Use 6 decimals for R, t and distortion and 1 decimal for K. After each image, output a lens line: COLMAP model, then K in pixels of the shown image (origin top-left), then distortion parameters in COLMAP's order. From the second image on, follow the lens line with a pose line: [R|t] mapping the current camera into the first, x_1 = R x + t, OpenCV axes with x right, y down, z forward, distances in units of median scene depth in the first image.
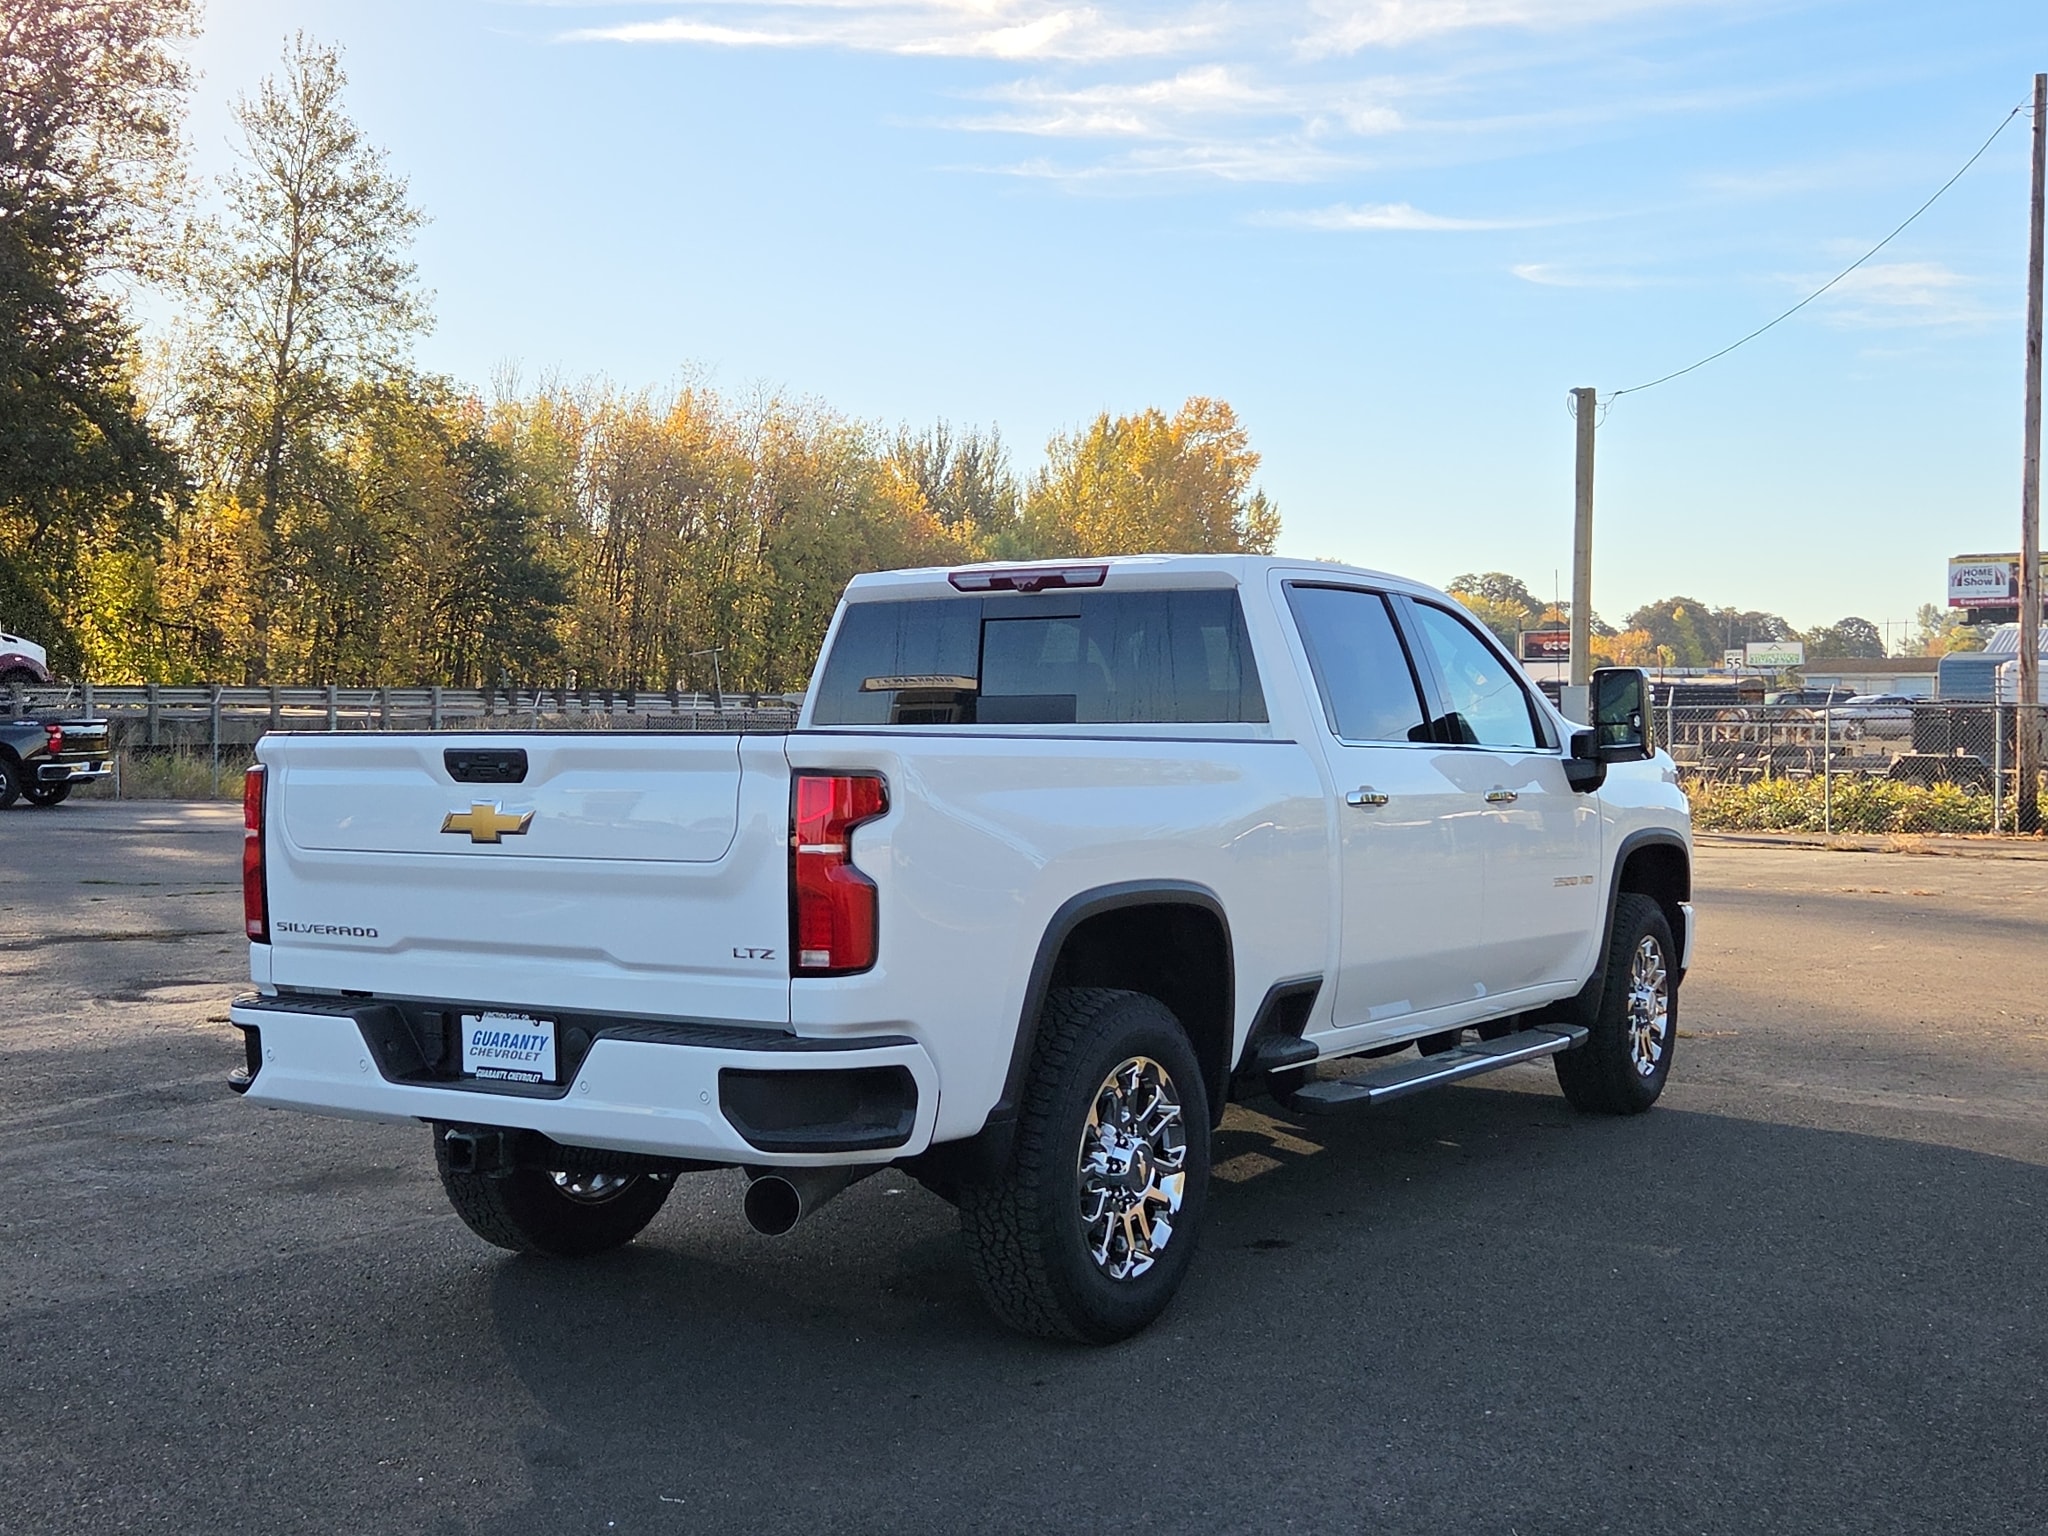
lens RADIAL K [[2363.4, 0, 1024.0], [0, 2363.4, 768.0], [0, 0, 1]] dist [0.090535, -0.021686]
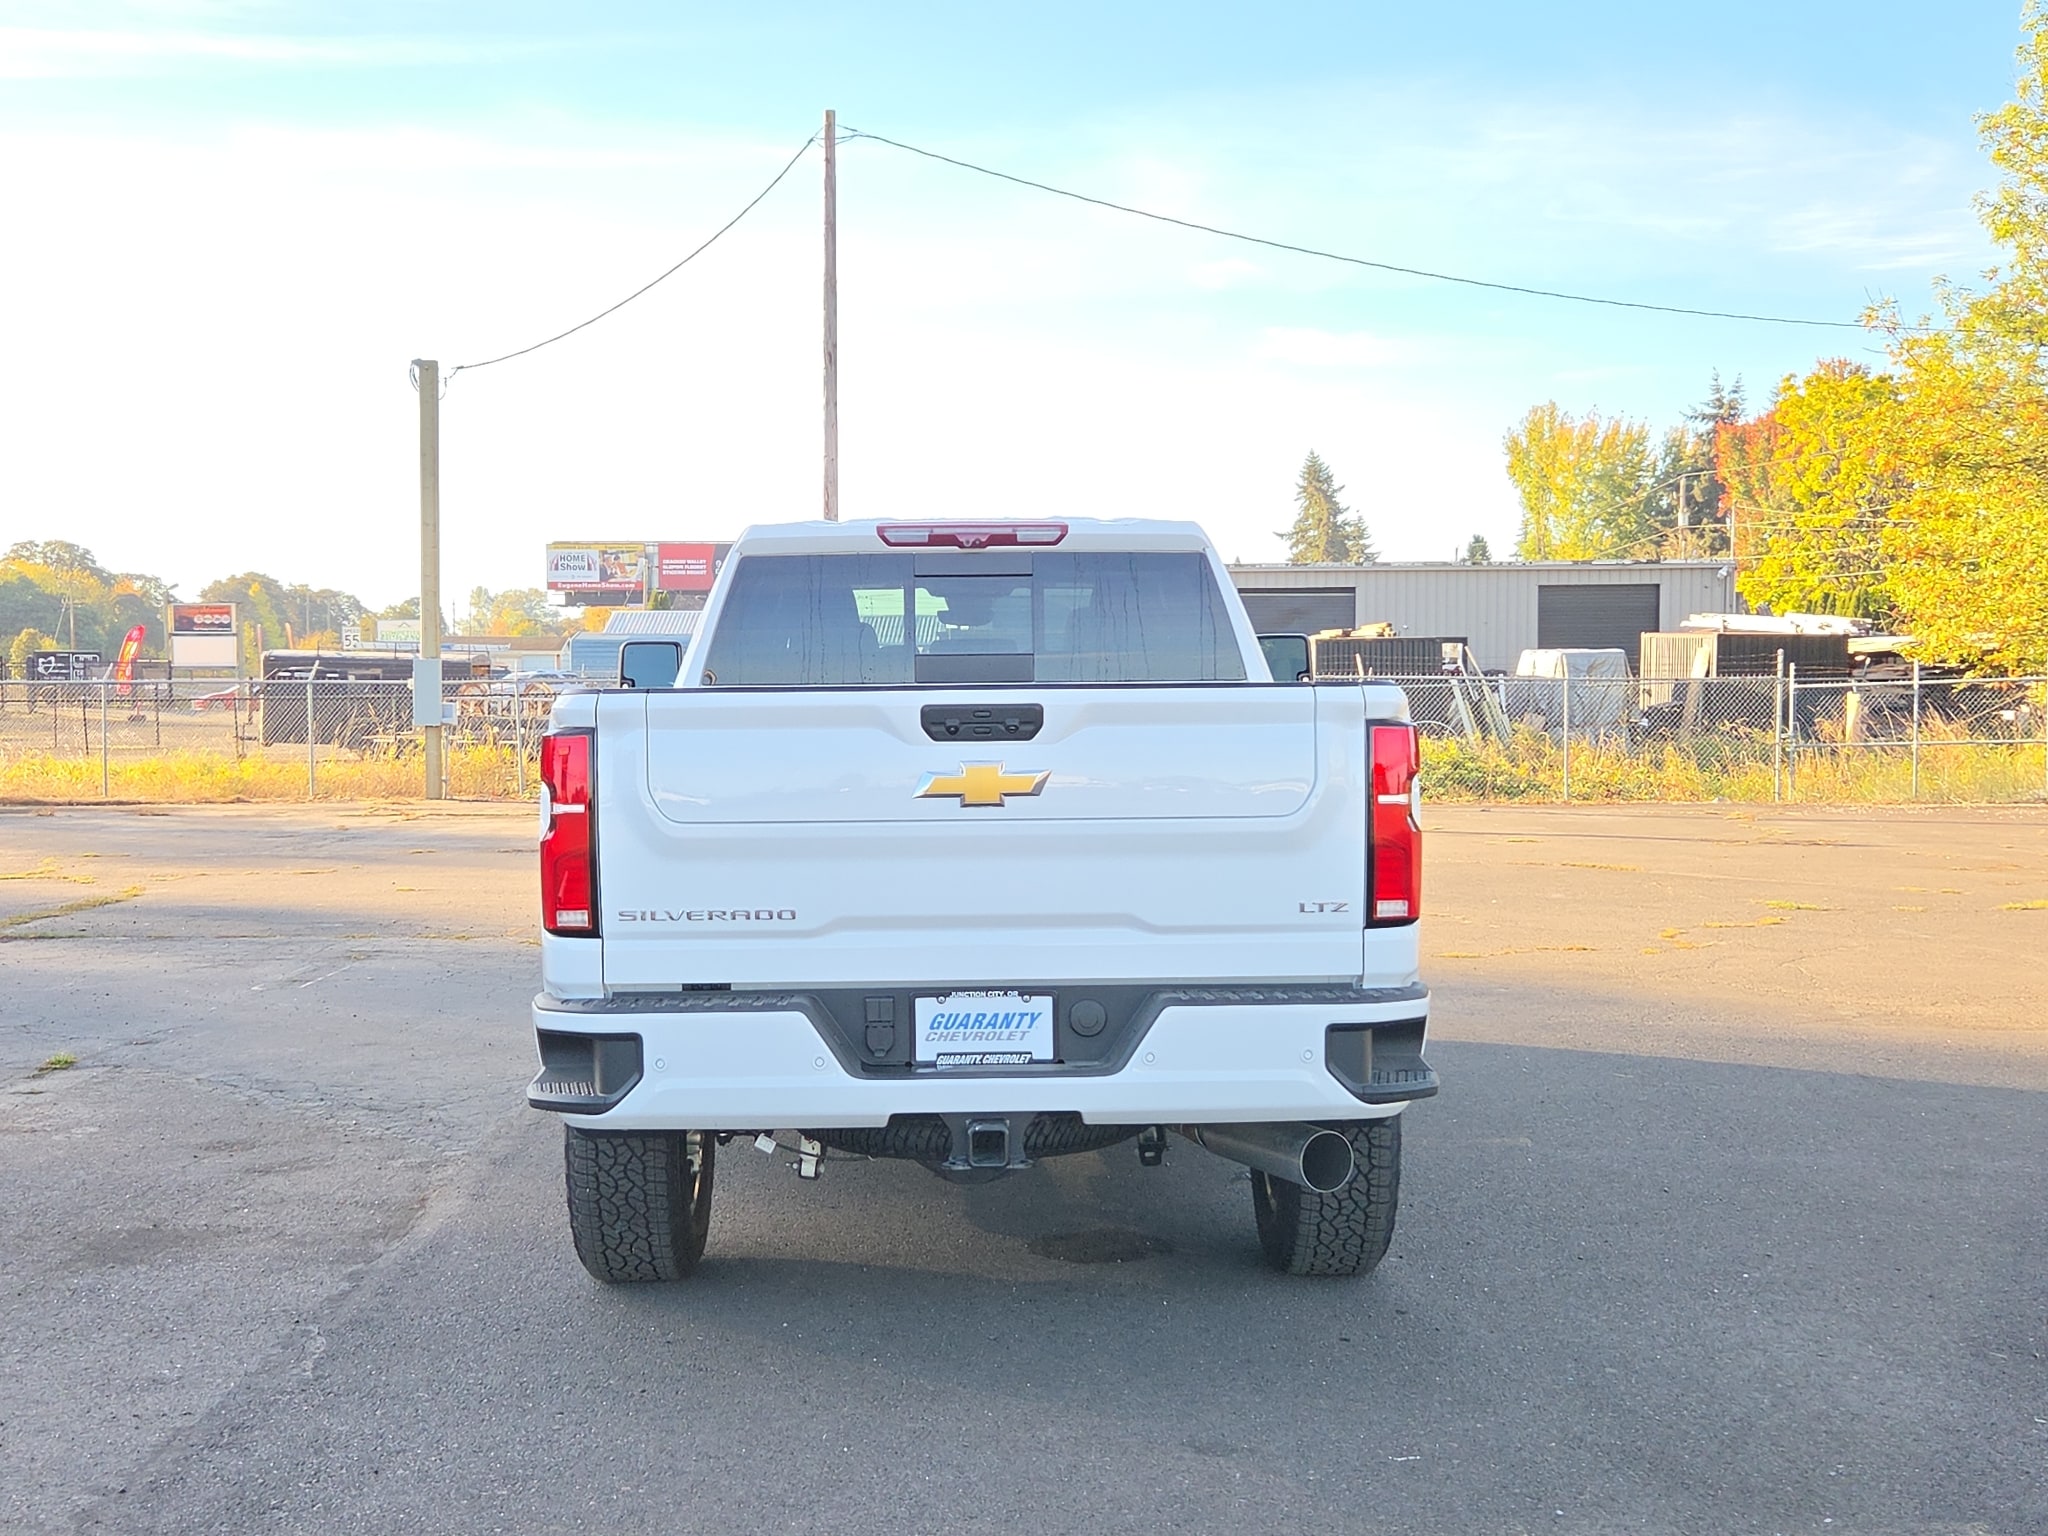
lens RADIAL K [[2363.4, 0, 1024.0], [0, 2363.4, 768.0], [0, 0, 1]] dist [0.090535, -0.021686]
pose [[0.833252, -0.021781, 0.552465, -0.703133], [0.016546, 0.999759, 0.014460, 0.003523], [-0.552646, -0.002907, 0.833411, 0.225625]]
